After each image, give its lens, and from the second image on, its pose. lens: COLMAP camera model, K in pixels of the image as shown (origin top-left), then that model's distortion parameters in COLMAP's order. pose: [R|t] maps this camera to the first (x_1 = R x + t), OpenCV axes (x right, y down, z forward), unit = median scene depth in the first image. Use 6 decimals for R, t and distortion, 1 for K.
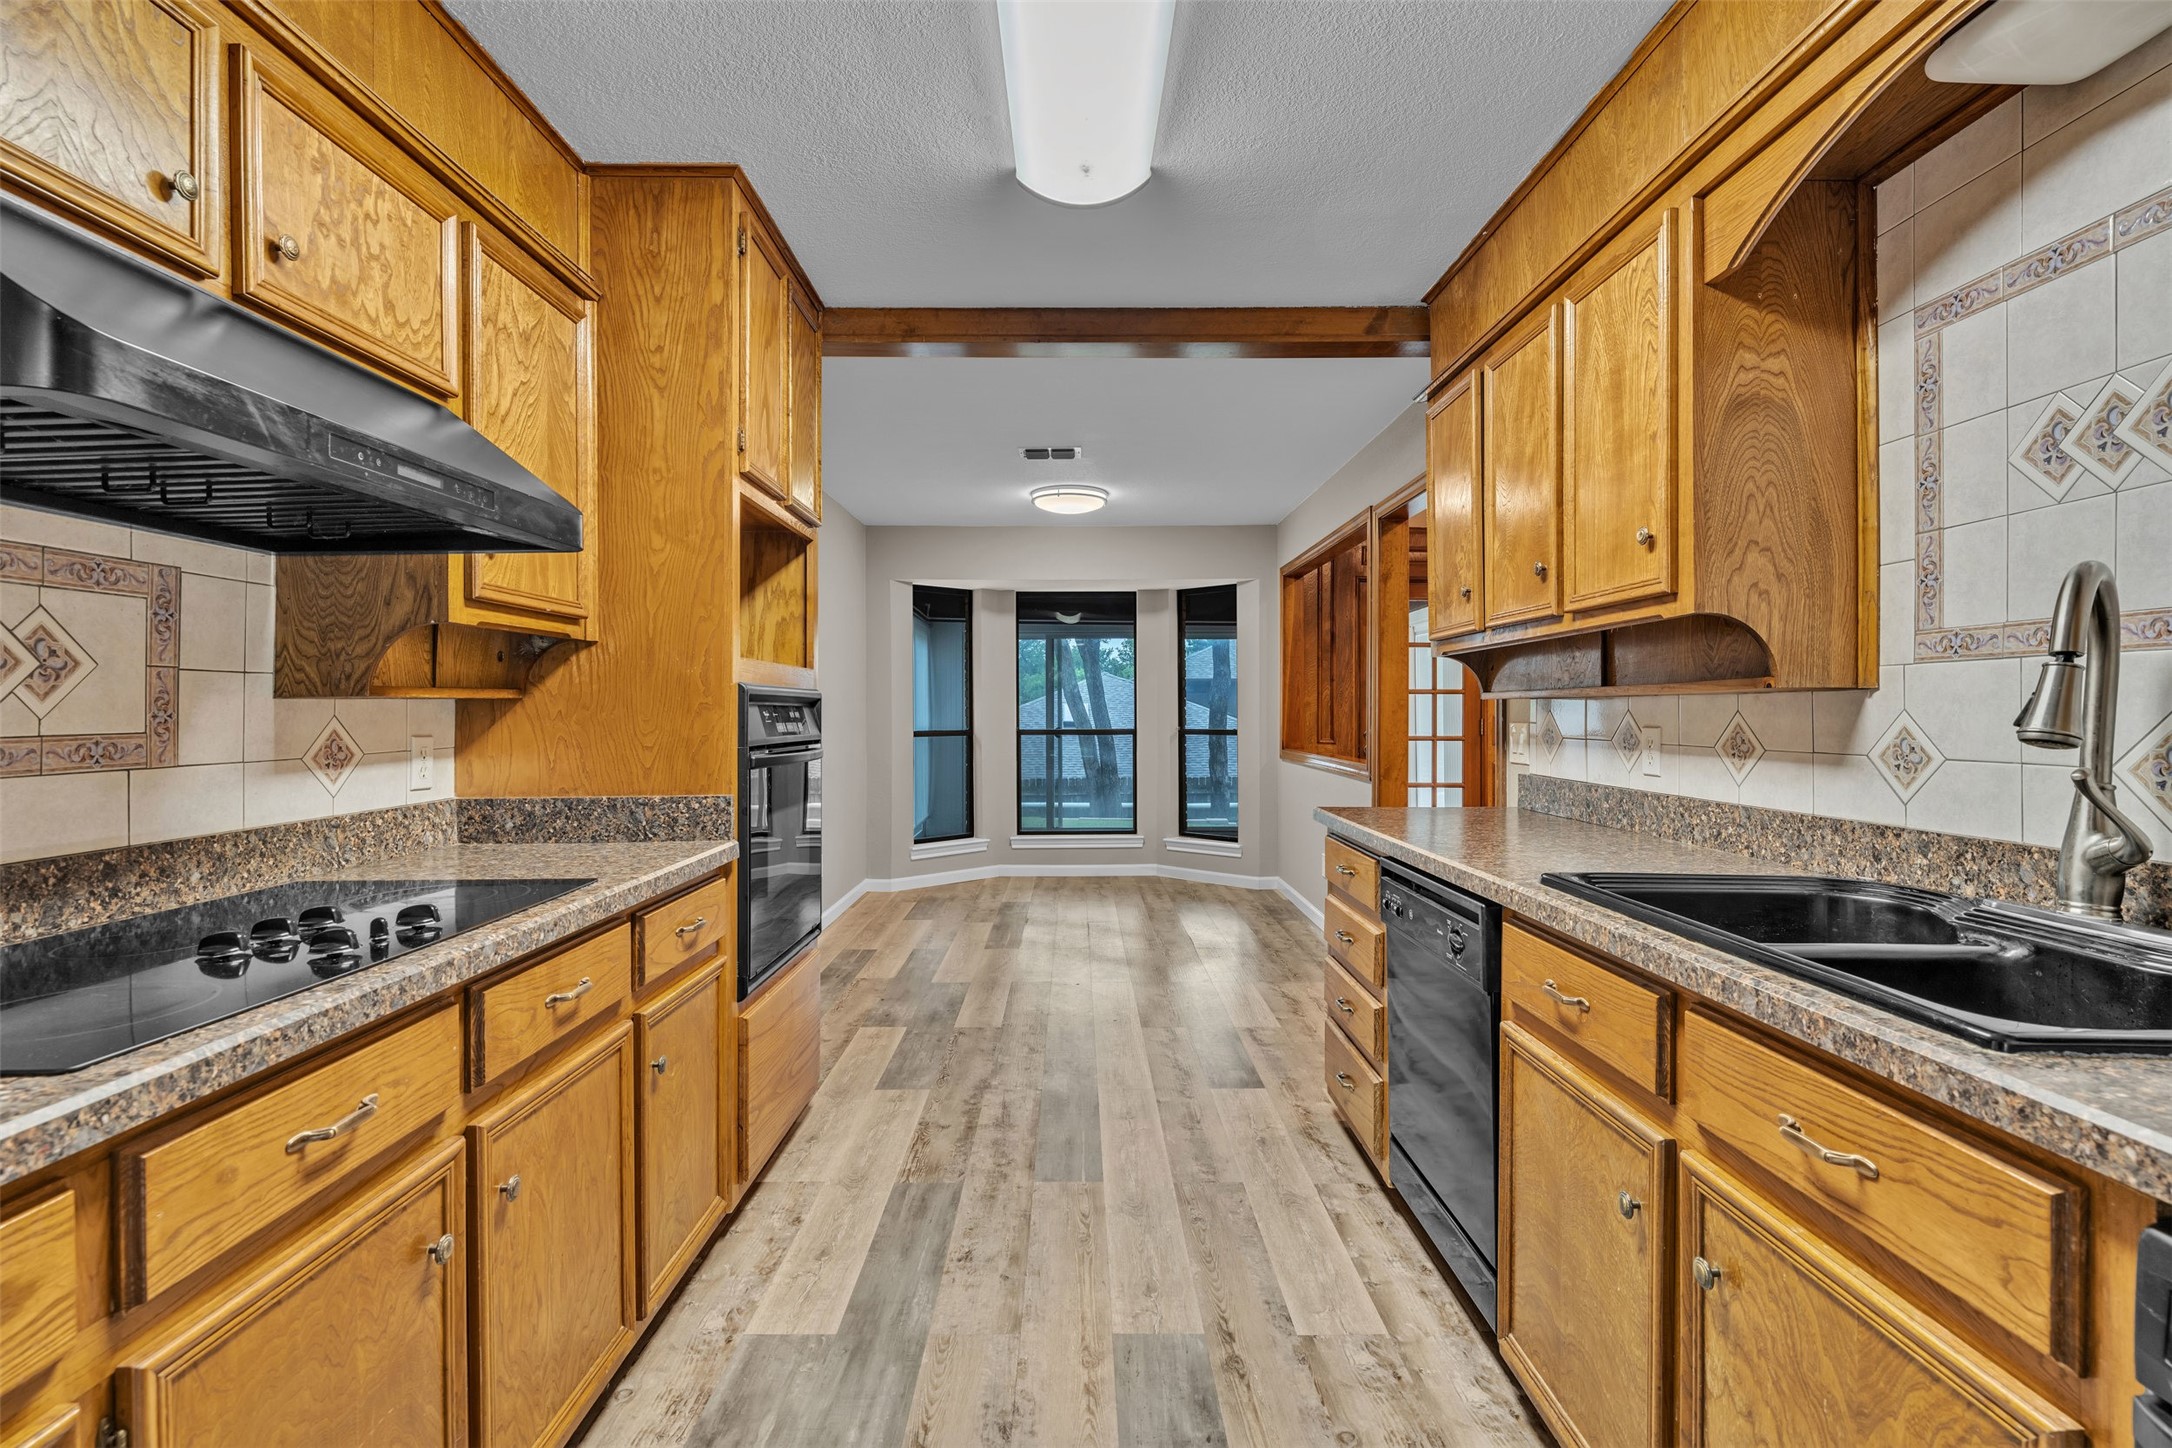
lens RADIAL K [[1042.0, 0, 1083.9], [0, 1042.0, 724.0], [0, 0, 1]] dist [-0.001239, -0.000100]
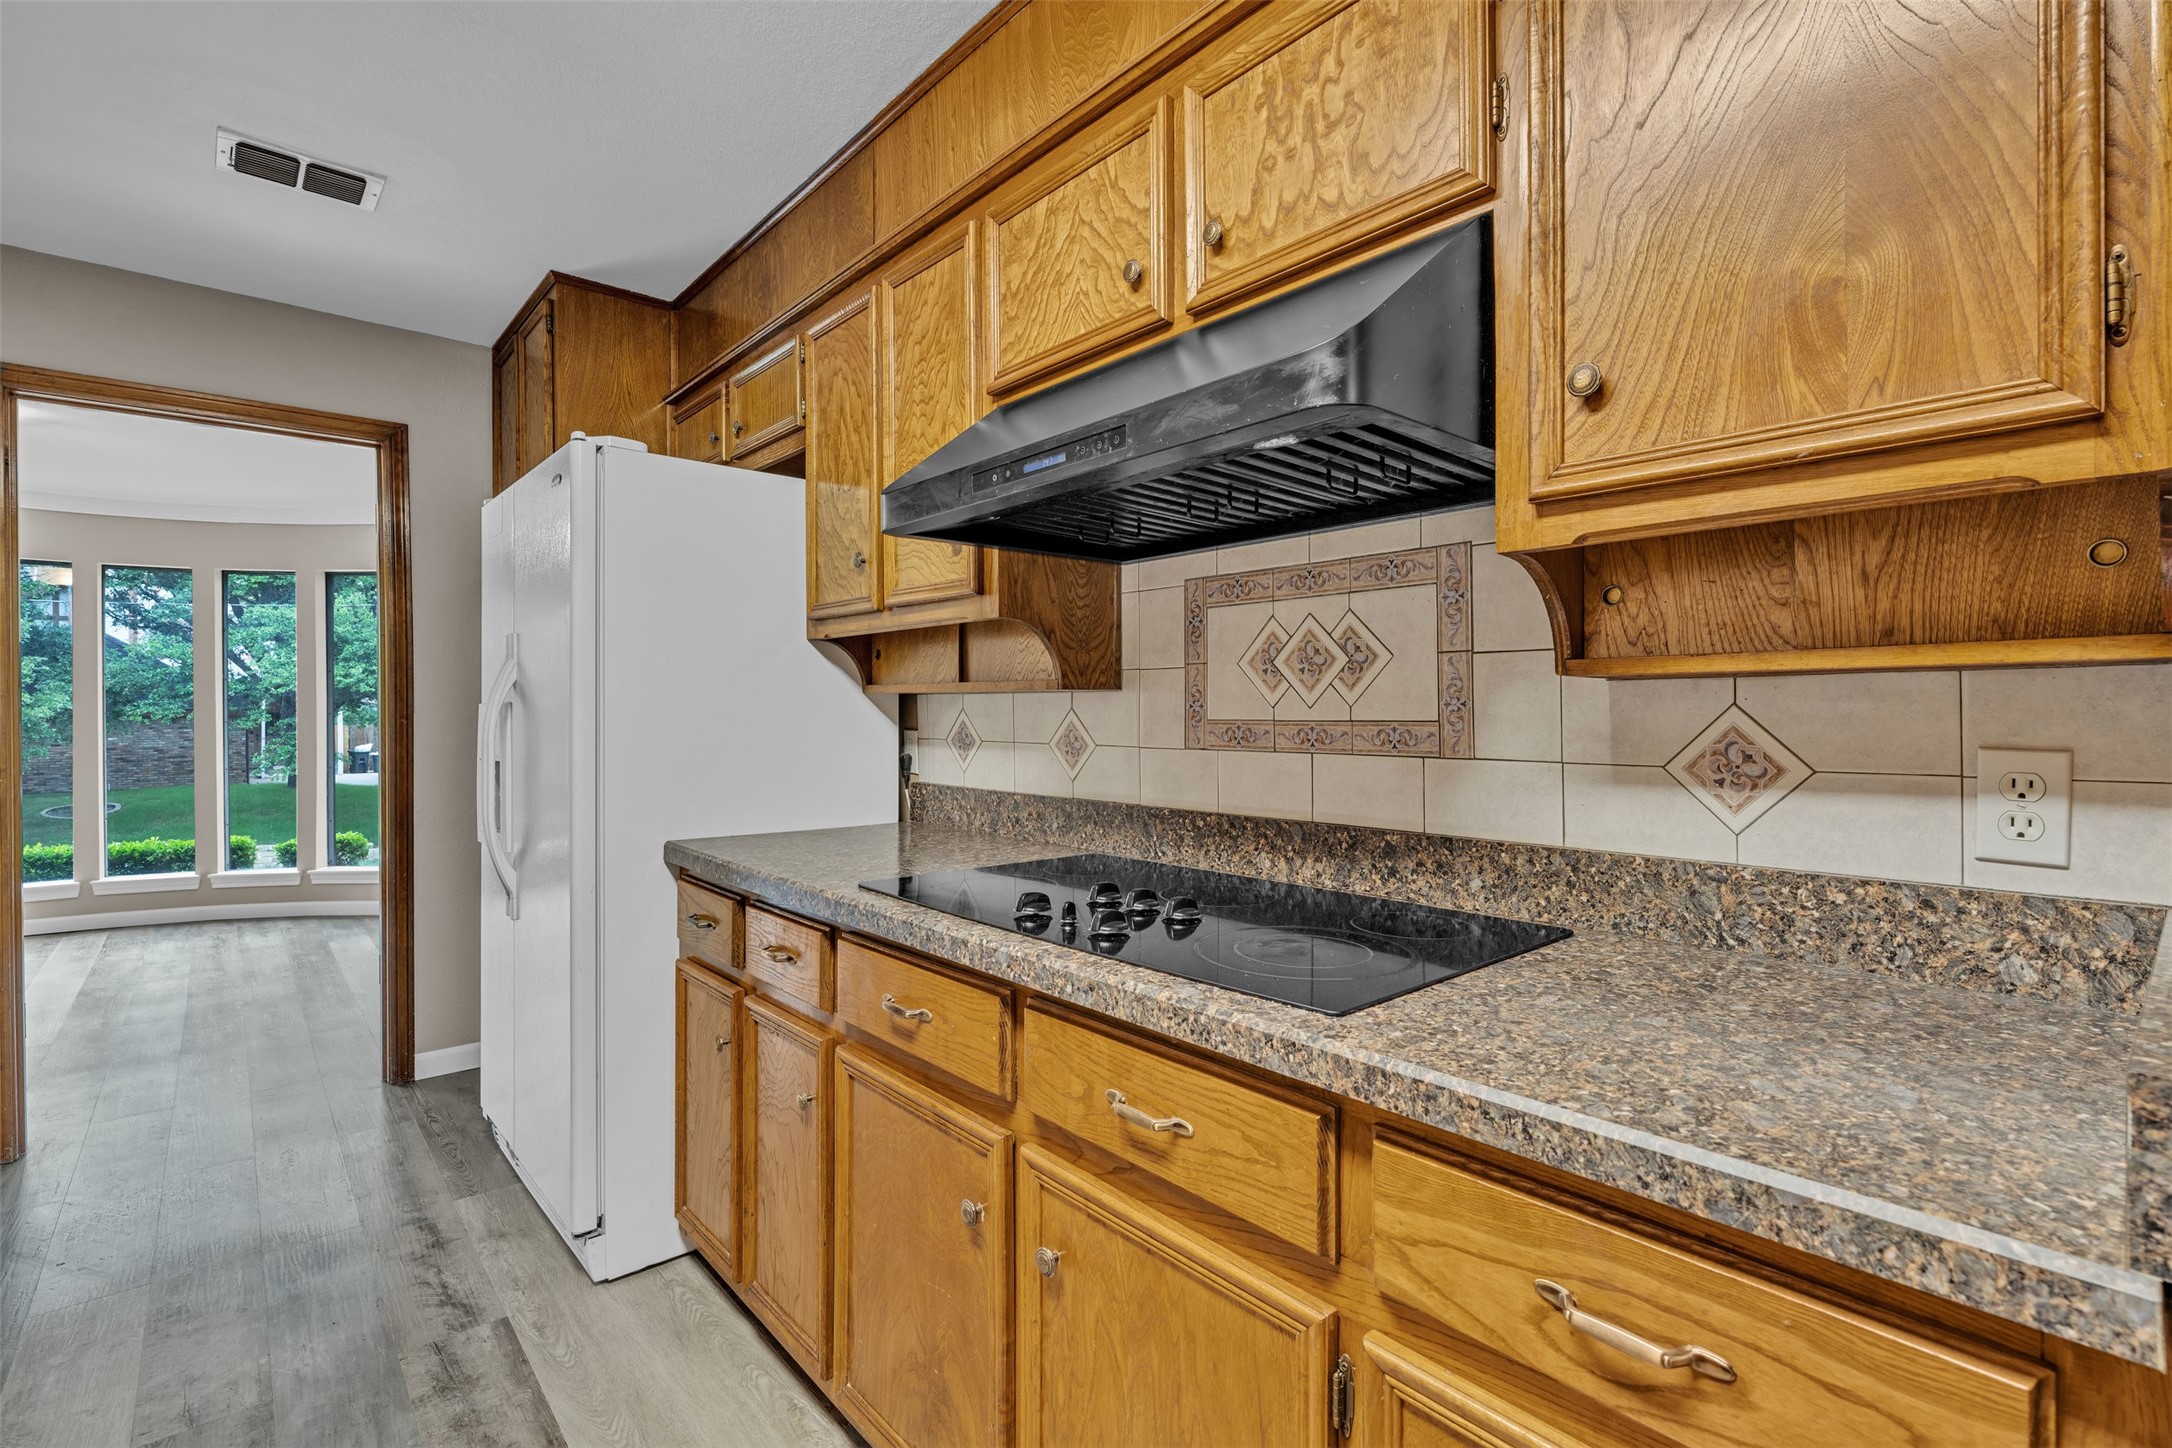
lens RADIAL K [[964.3, 0, 1073.2], [0, 964.3, 706.6], [0, 0, 1]] dist [0.010496, 0.000316]
pose [[-0.757610, 0.005058, -0.652688, -0.052491], [-0.003168, 0.999930, 0.011426, -0.014607], [0.652700, 0.010724, -0.757540, 1.497651]]
